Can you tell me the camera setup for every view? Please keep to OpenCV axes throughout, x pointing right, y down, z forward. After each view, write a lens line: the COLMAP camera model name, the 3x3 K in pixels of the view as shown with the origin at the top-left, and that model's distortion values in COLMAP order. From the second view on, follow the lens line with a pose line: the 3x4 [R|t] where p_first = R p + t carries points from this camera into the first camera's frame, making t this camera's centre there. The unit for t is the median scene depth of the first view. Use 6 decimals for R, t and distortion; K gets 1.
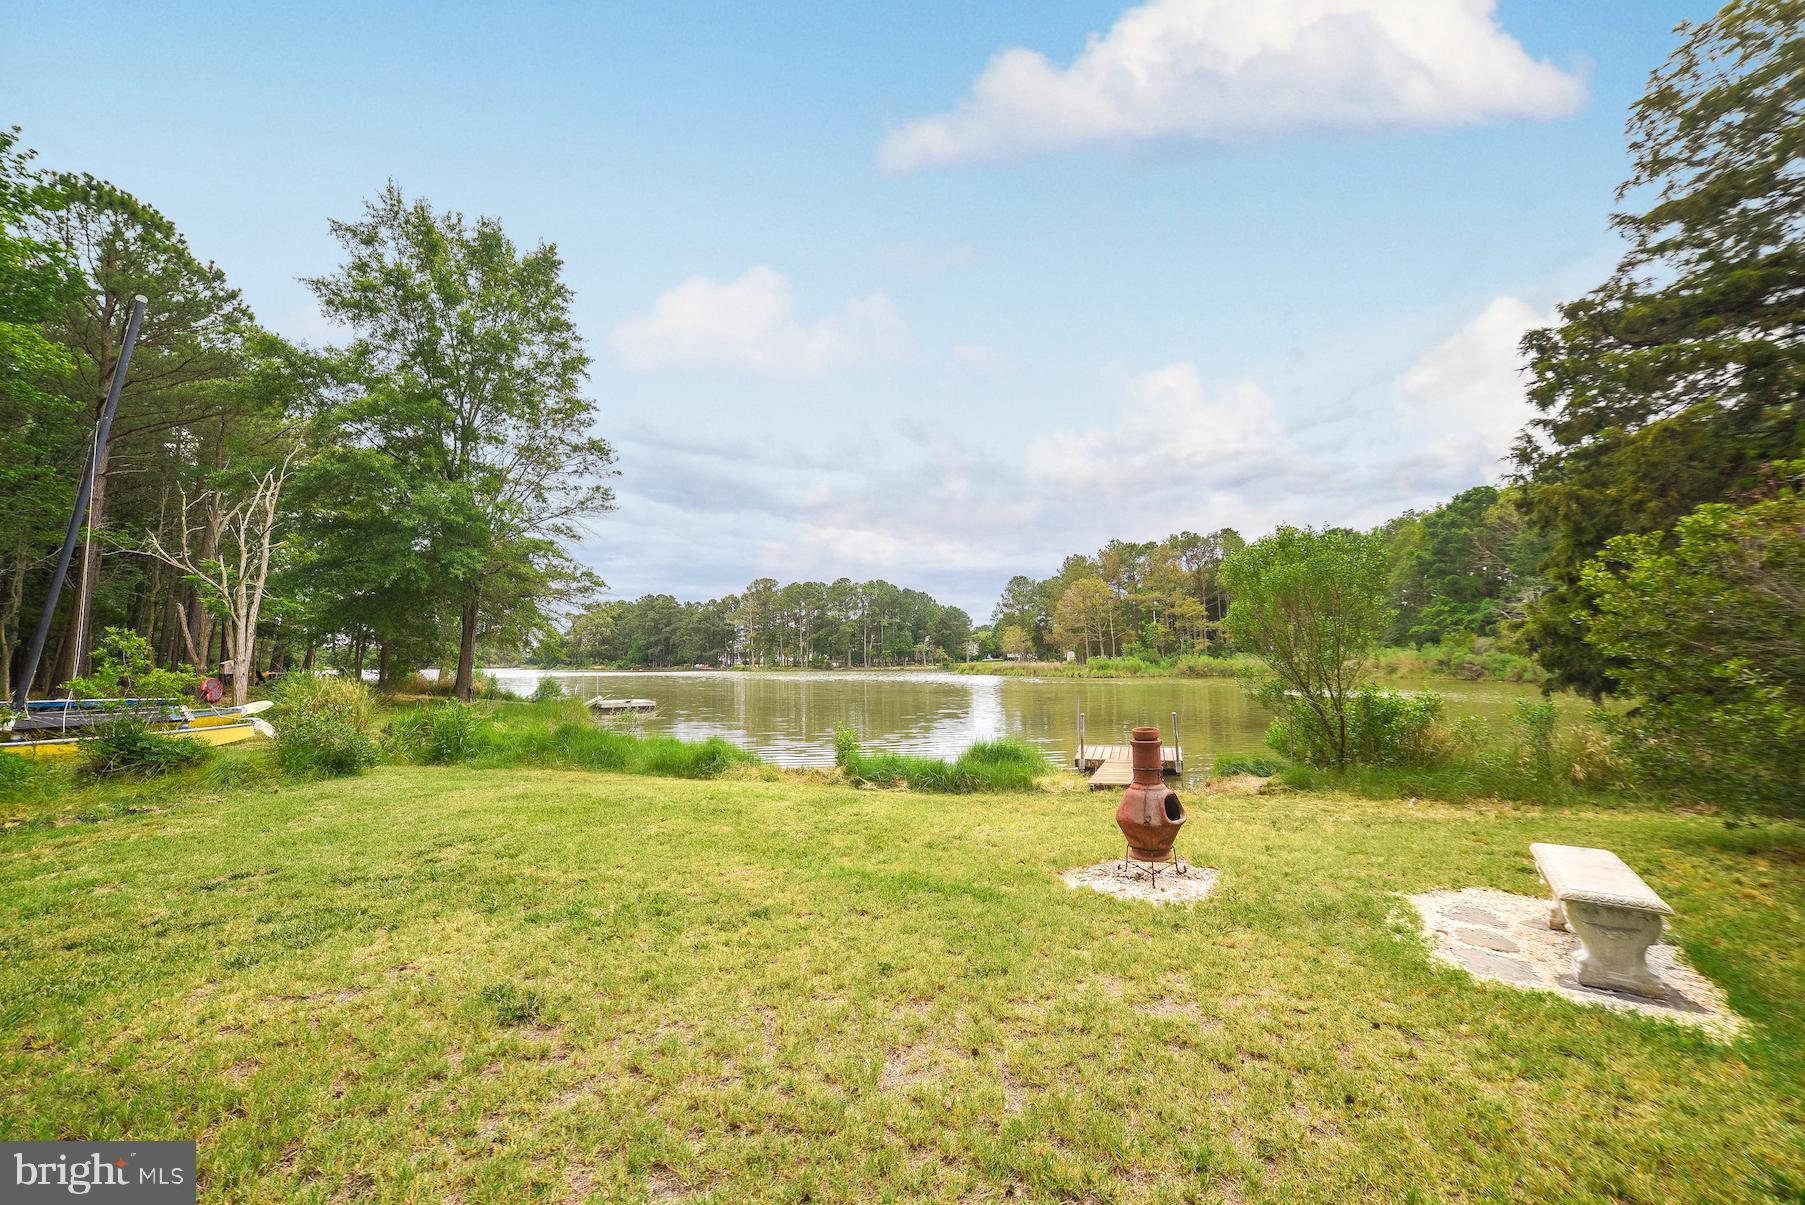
lens RADIAL K [[781.4, 0, 902.5], [0, 781.4, 602.5], [0, 0, 1]] dist [0.001581, 0.000311]
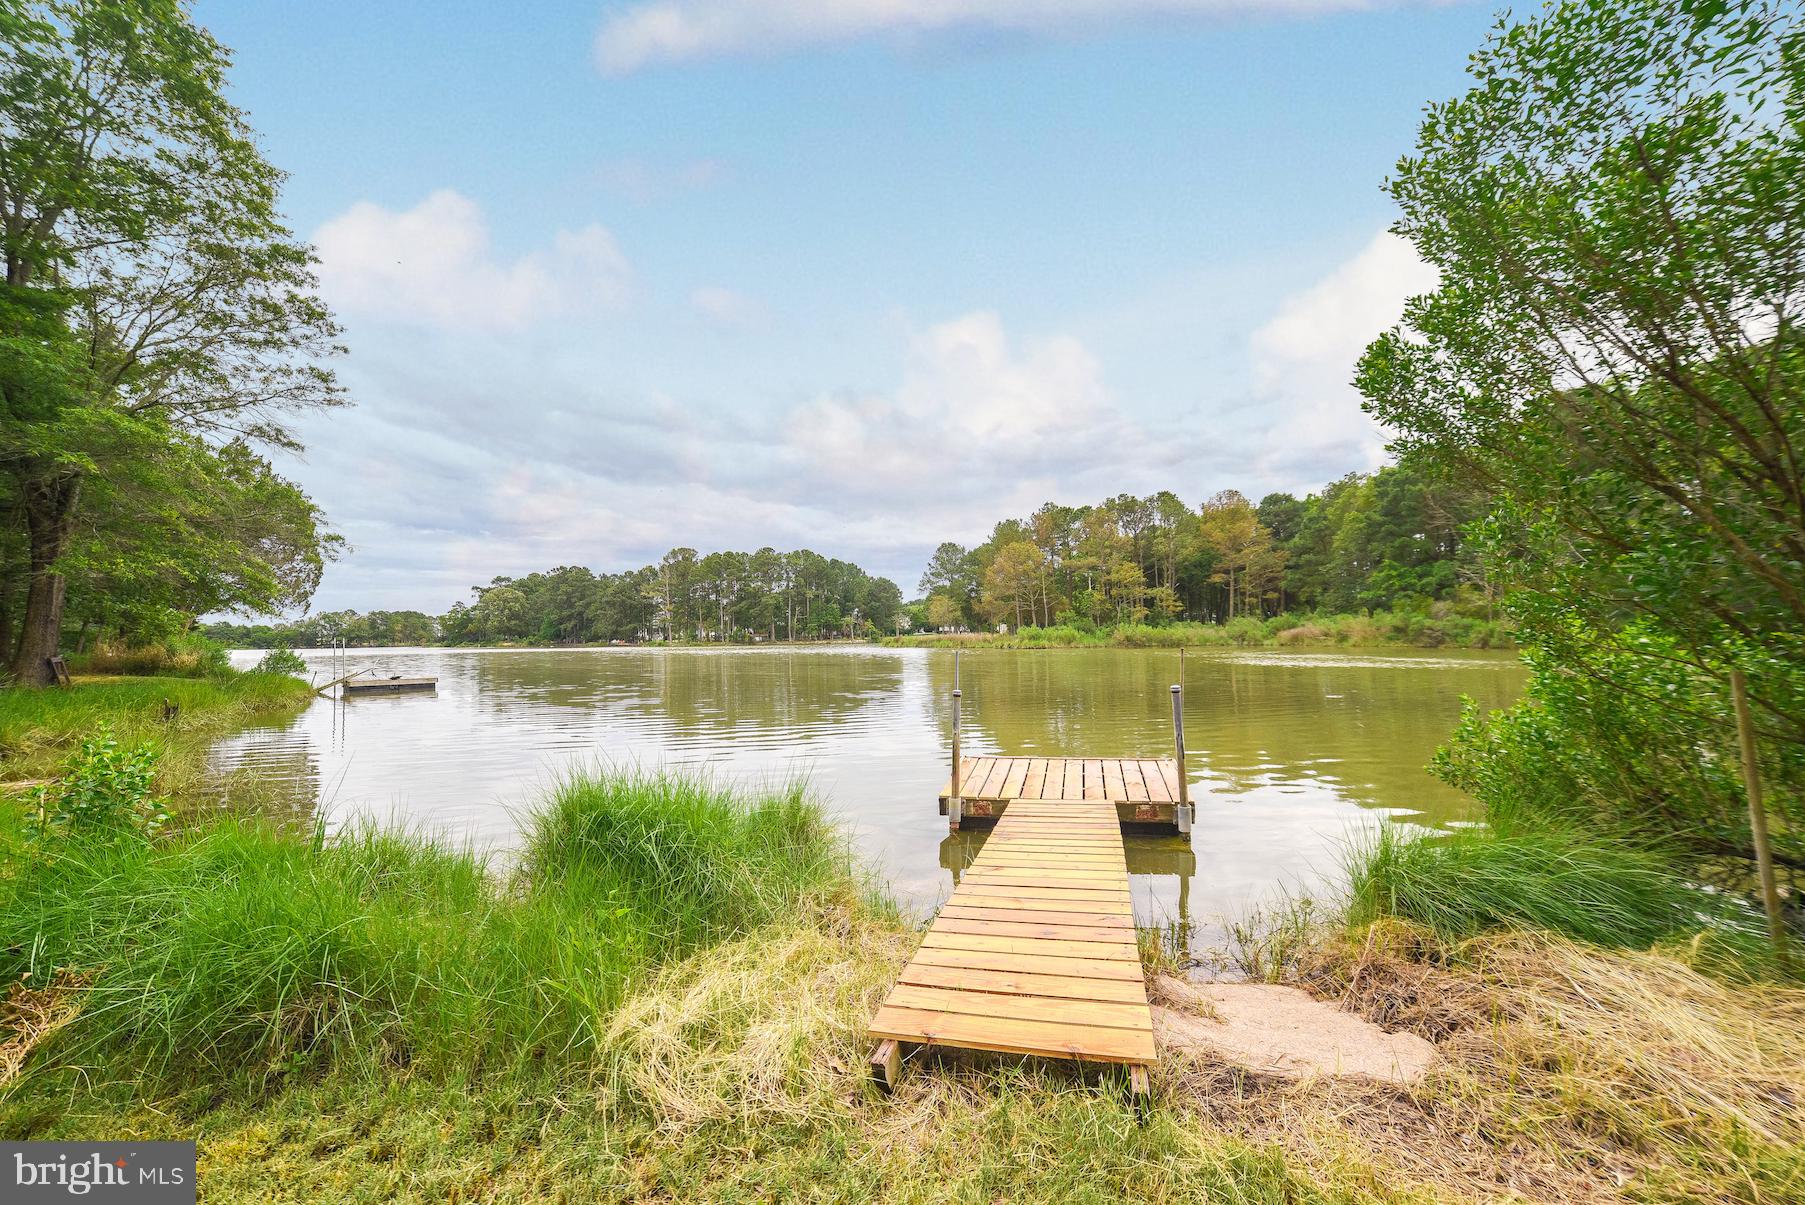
lens RADIAL K [[758.5, 0, 902.5], [0, 758.5, 602.5], [0, 0, 1]] dist [0.009563, 0.000335]
pose [[0.997242, -0.001657, 0.074205, 0.027910], [-0.000375, 0.999625, 0.027367, 0.013746], [-0.074223, -0.027319, 0.996867, 0.097689]]
